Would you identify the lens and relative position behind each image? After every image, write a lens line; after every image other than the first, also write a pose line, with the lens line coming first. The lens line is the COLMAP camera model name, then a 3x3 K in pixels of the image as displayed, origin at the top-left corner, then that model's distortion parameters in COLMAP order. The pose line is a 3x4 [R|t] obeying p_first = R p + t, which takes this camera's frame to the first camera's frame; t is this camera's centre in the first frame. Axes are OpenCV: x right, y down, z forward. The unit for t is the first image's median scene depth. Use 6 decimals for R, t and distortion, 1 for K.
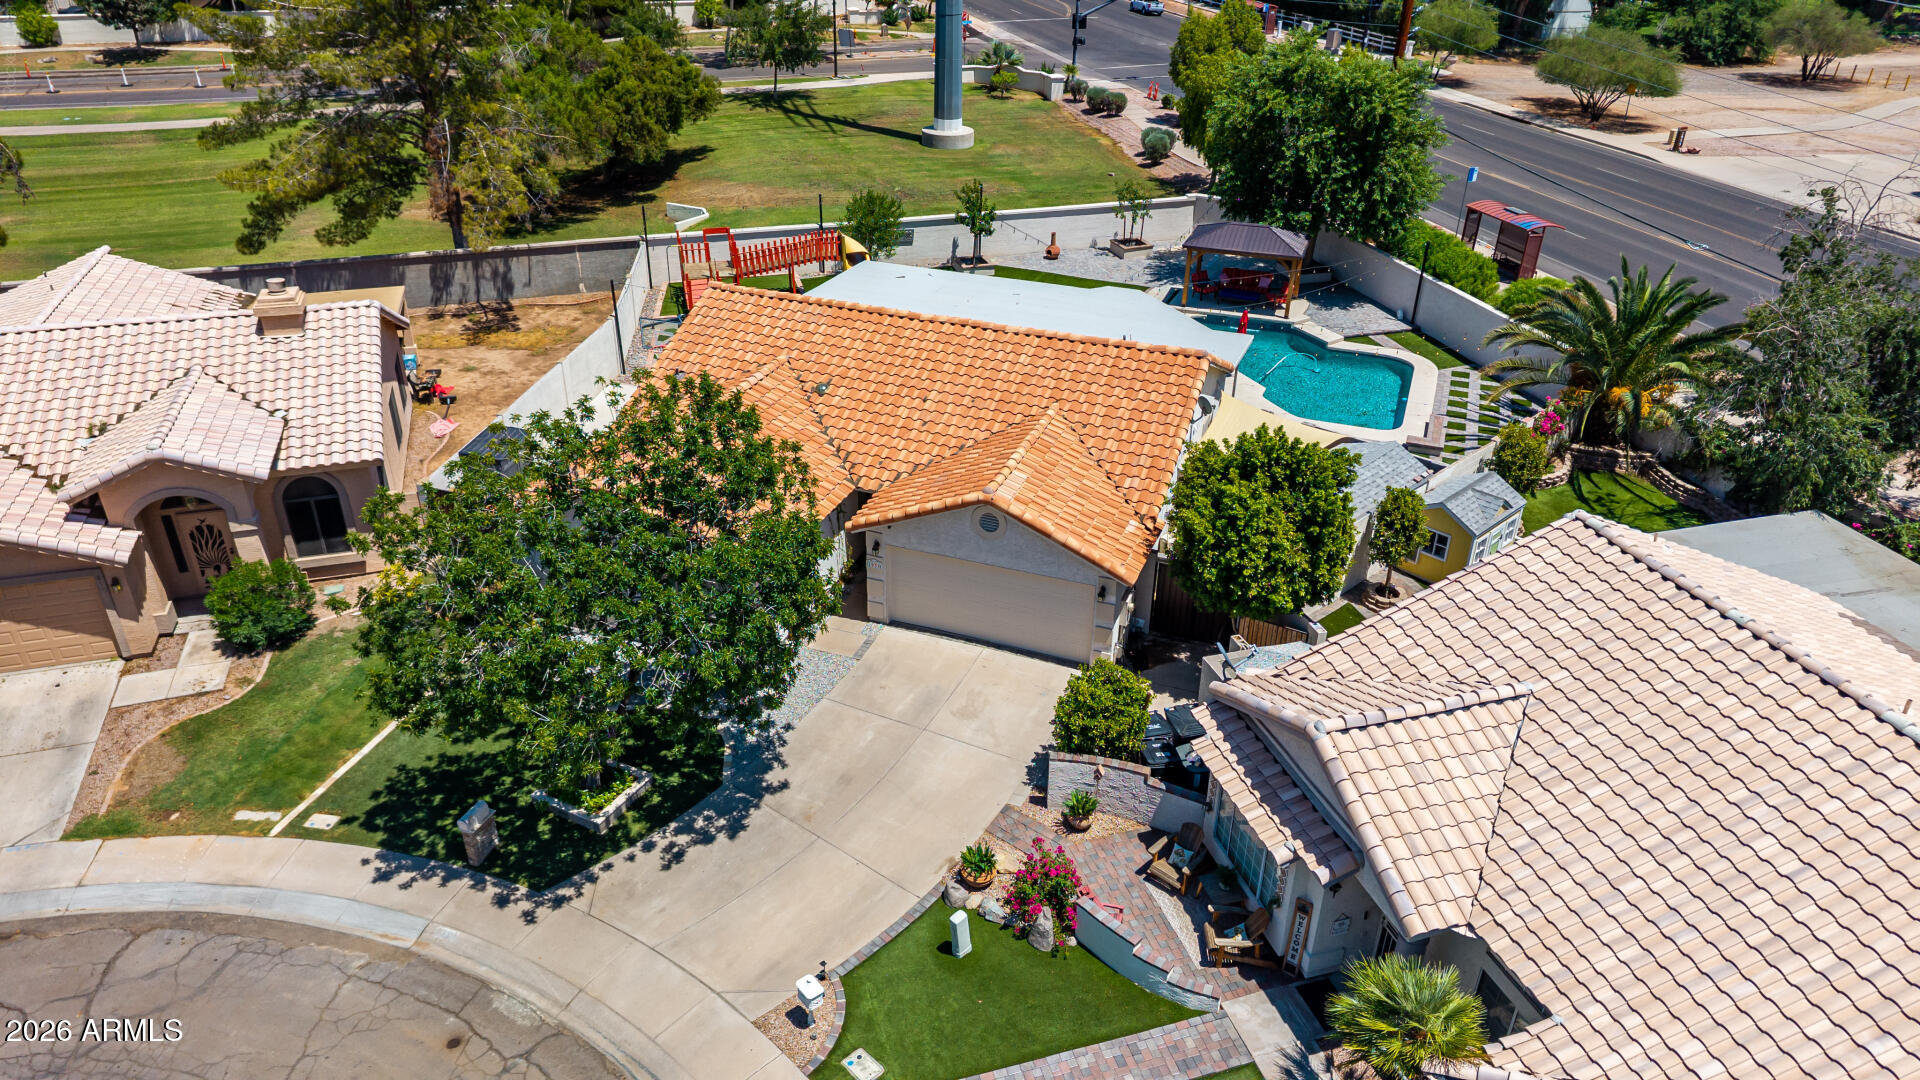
lens RADIAL K [[1281.4, 0, 966.4], [0, 1281.4, 535.2], [0, 0, 1]] dist [0.018450, -0.019879]
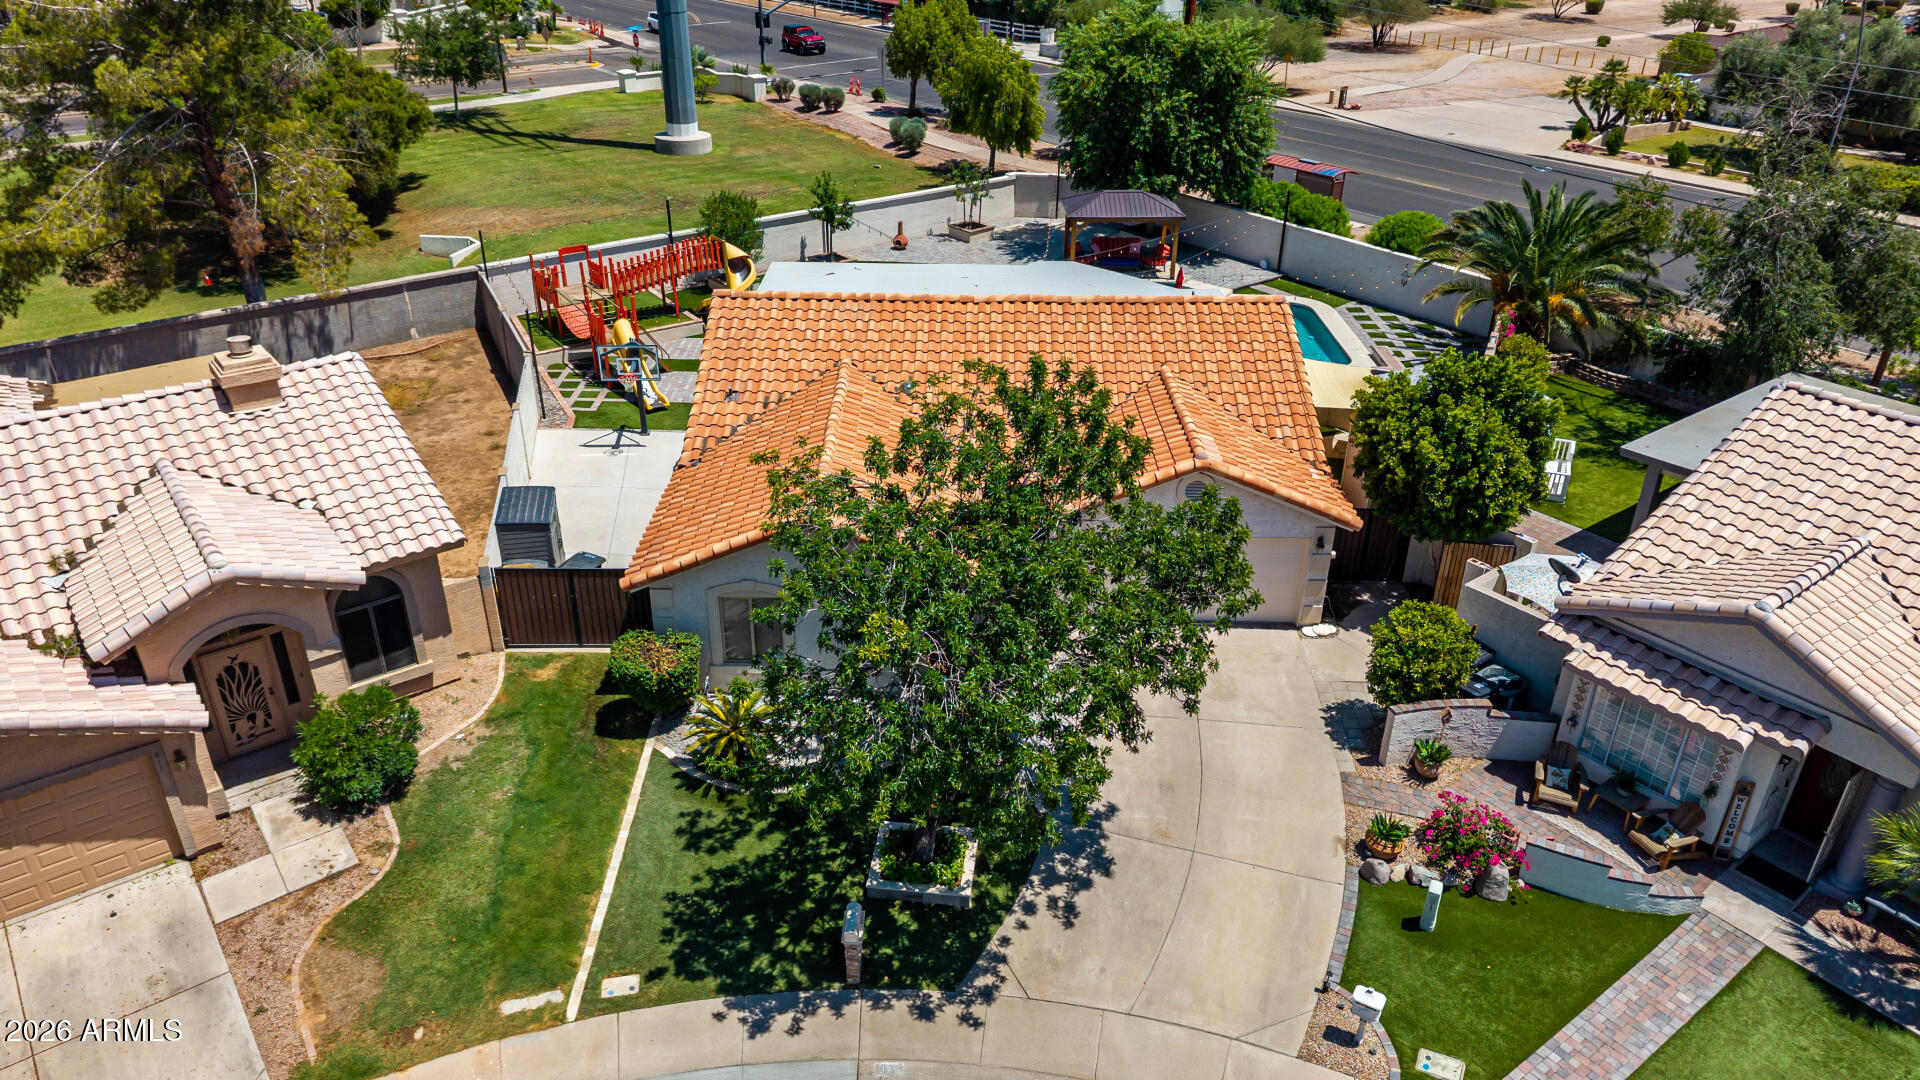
lens RADIAL K [[1281.4, 0, 963.9], [0, 1281.4, 536.6], [0, 0, 1]] dist [0.018450, -0.019879]
pose [[0.936349, -0.168228, 0.308138, -0.381362], [0.171517, 0.985041, 0.016591, -0.019248], [-0.306320, 0.037316, 0.951197, 0.135523]]
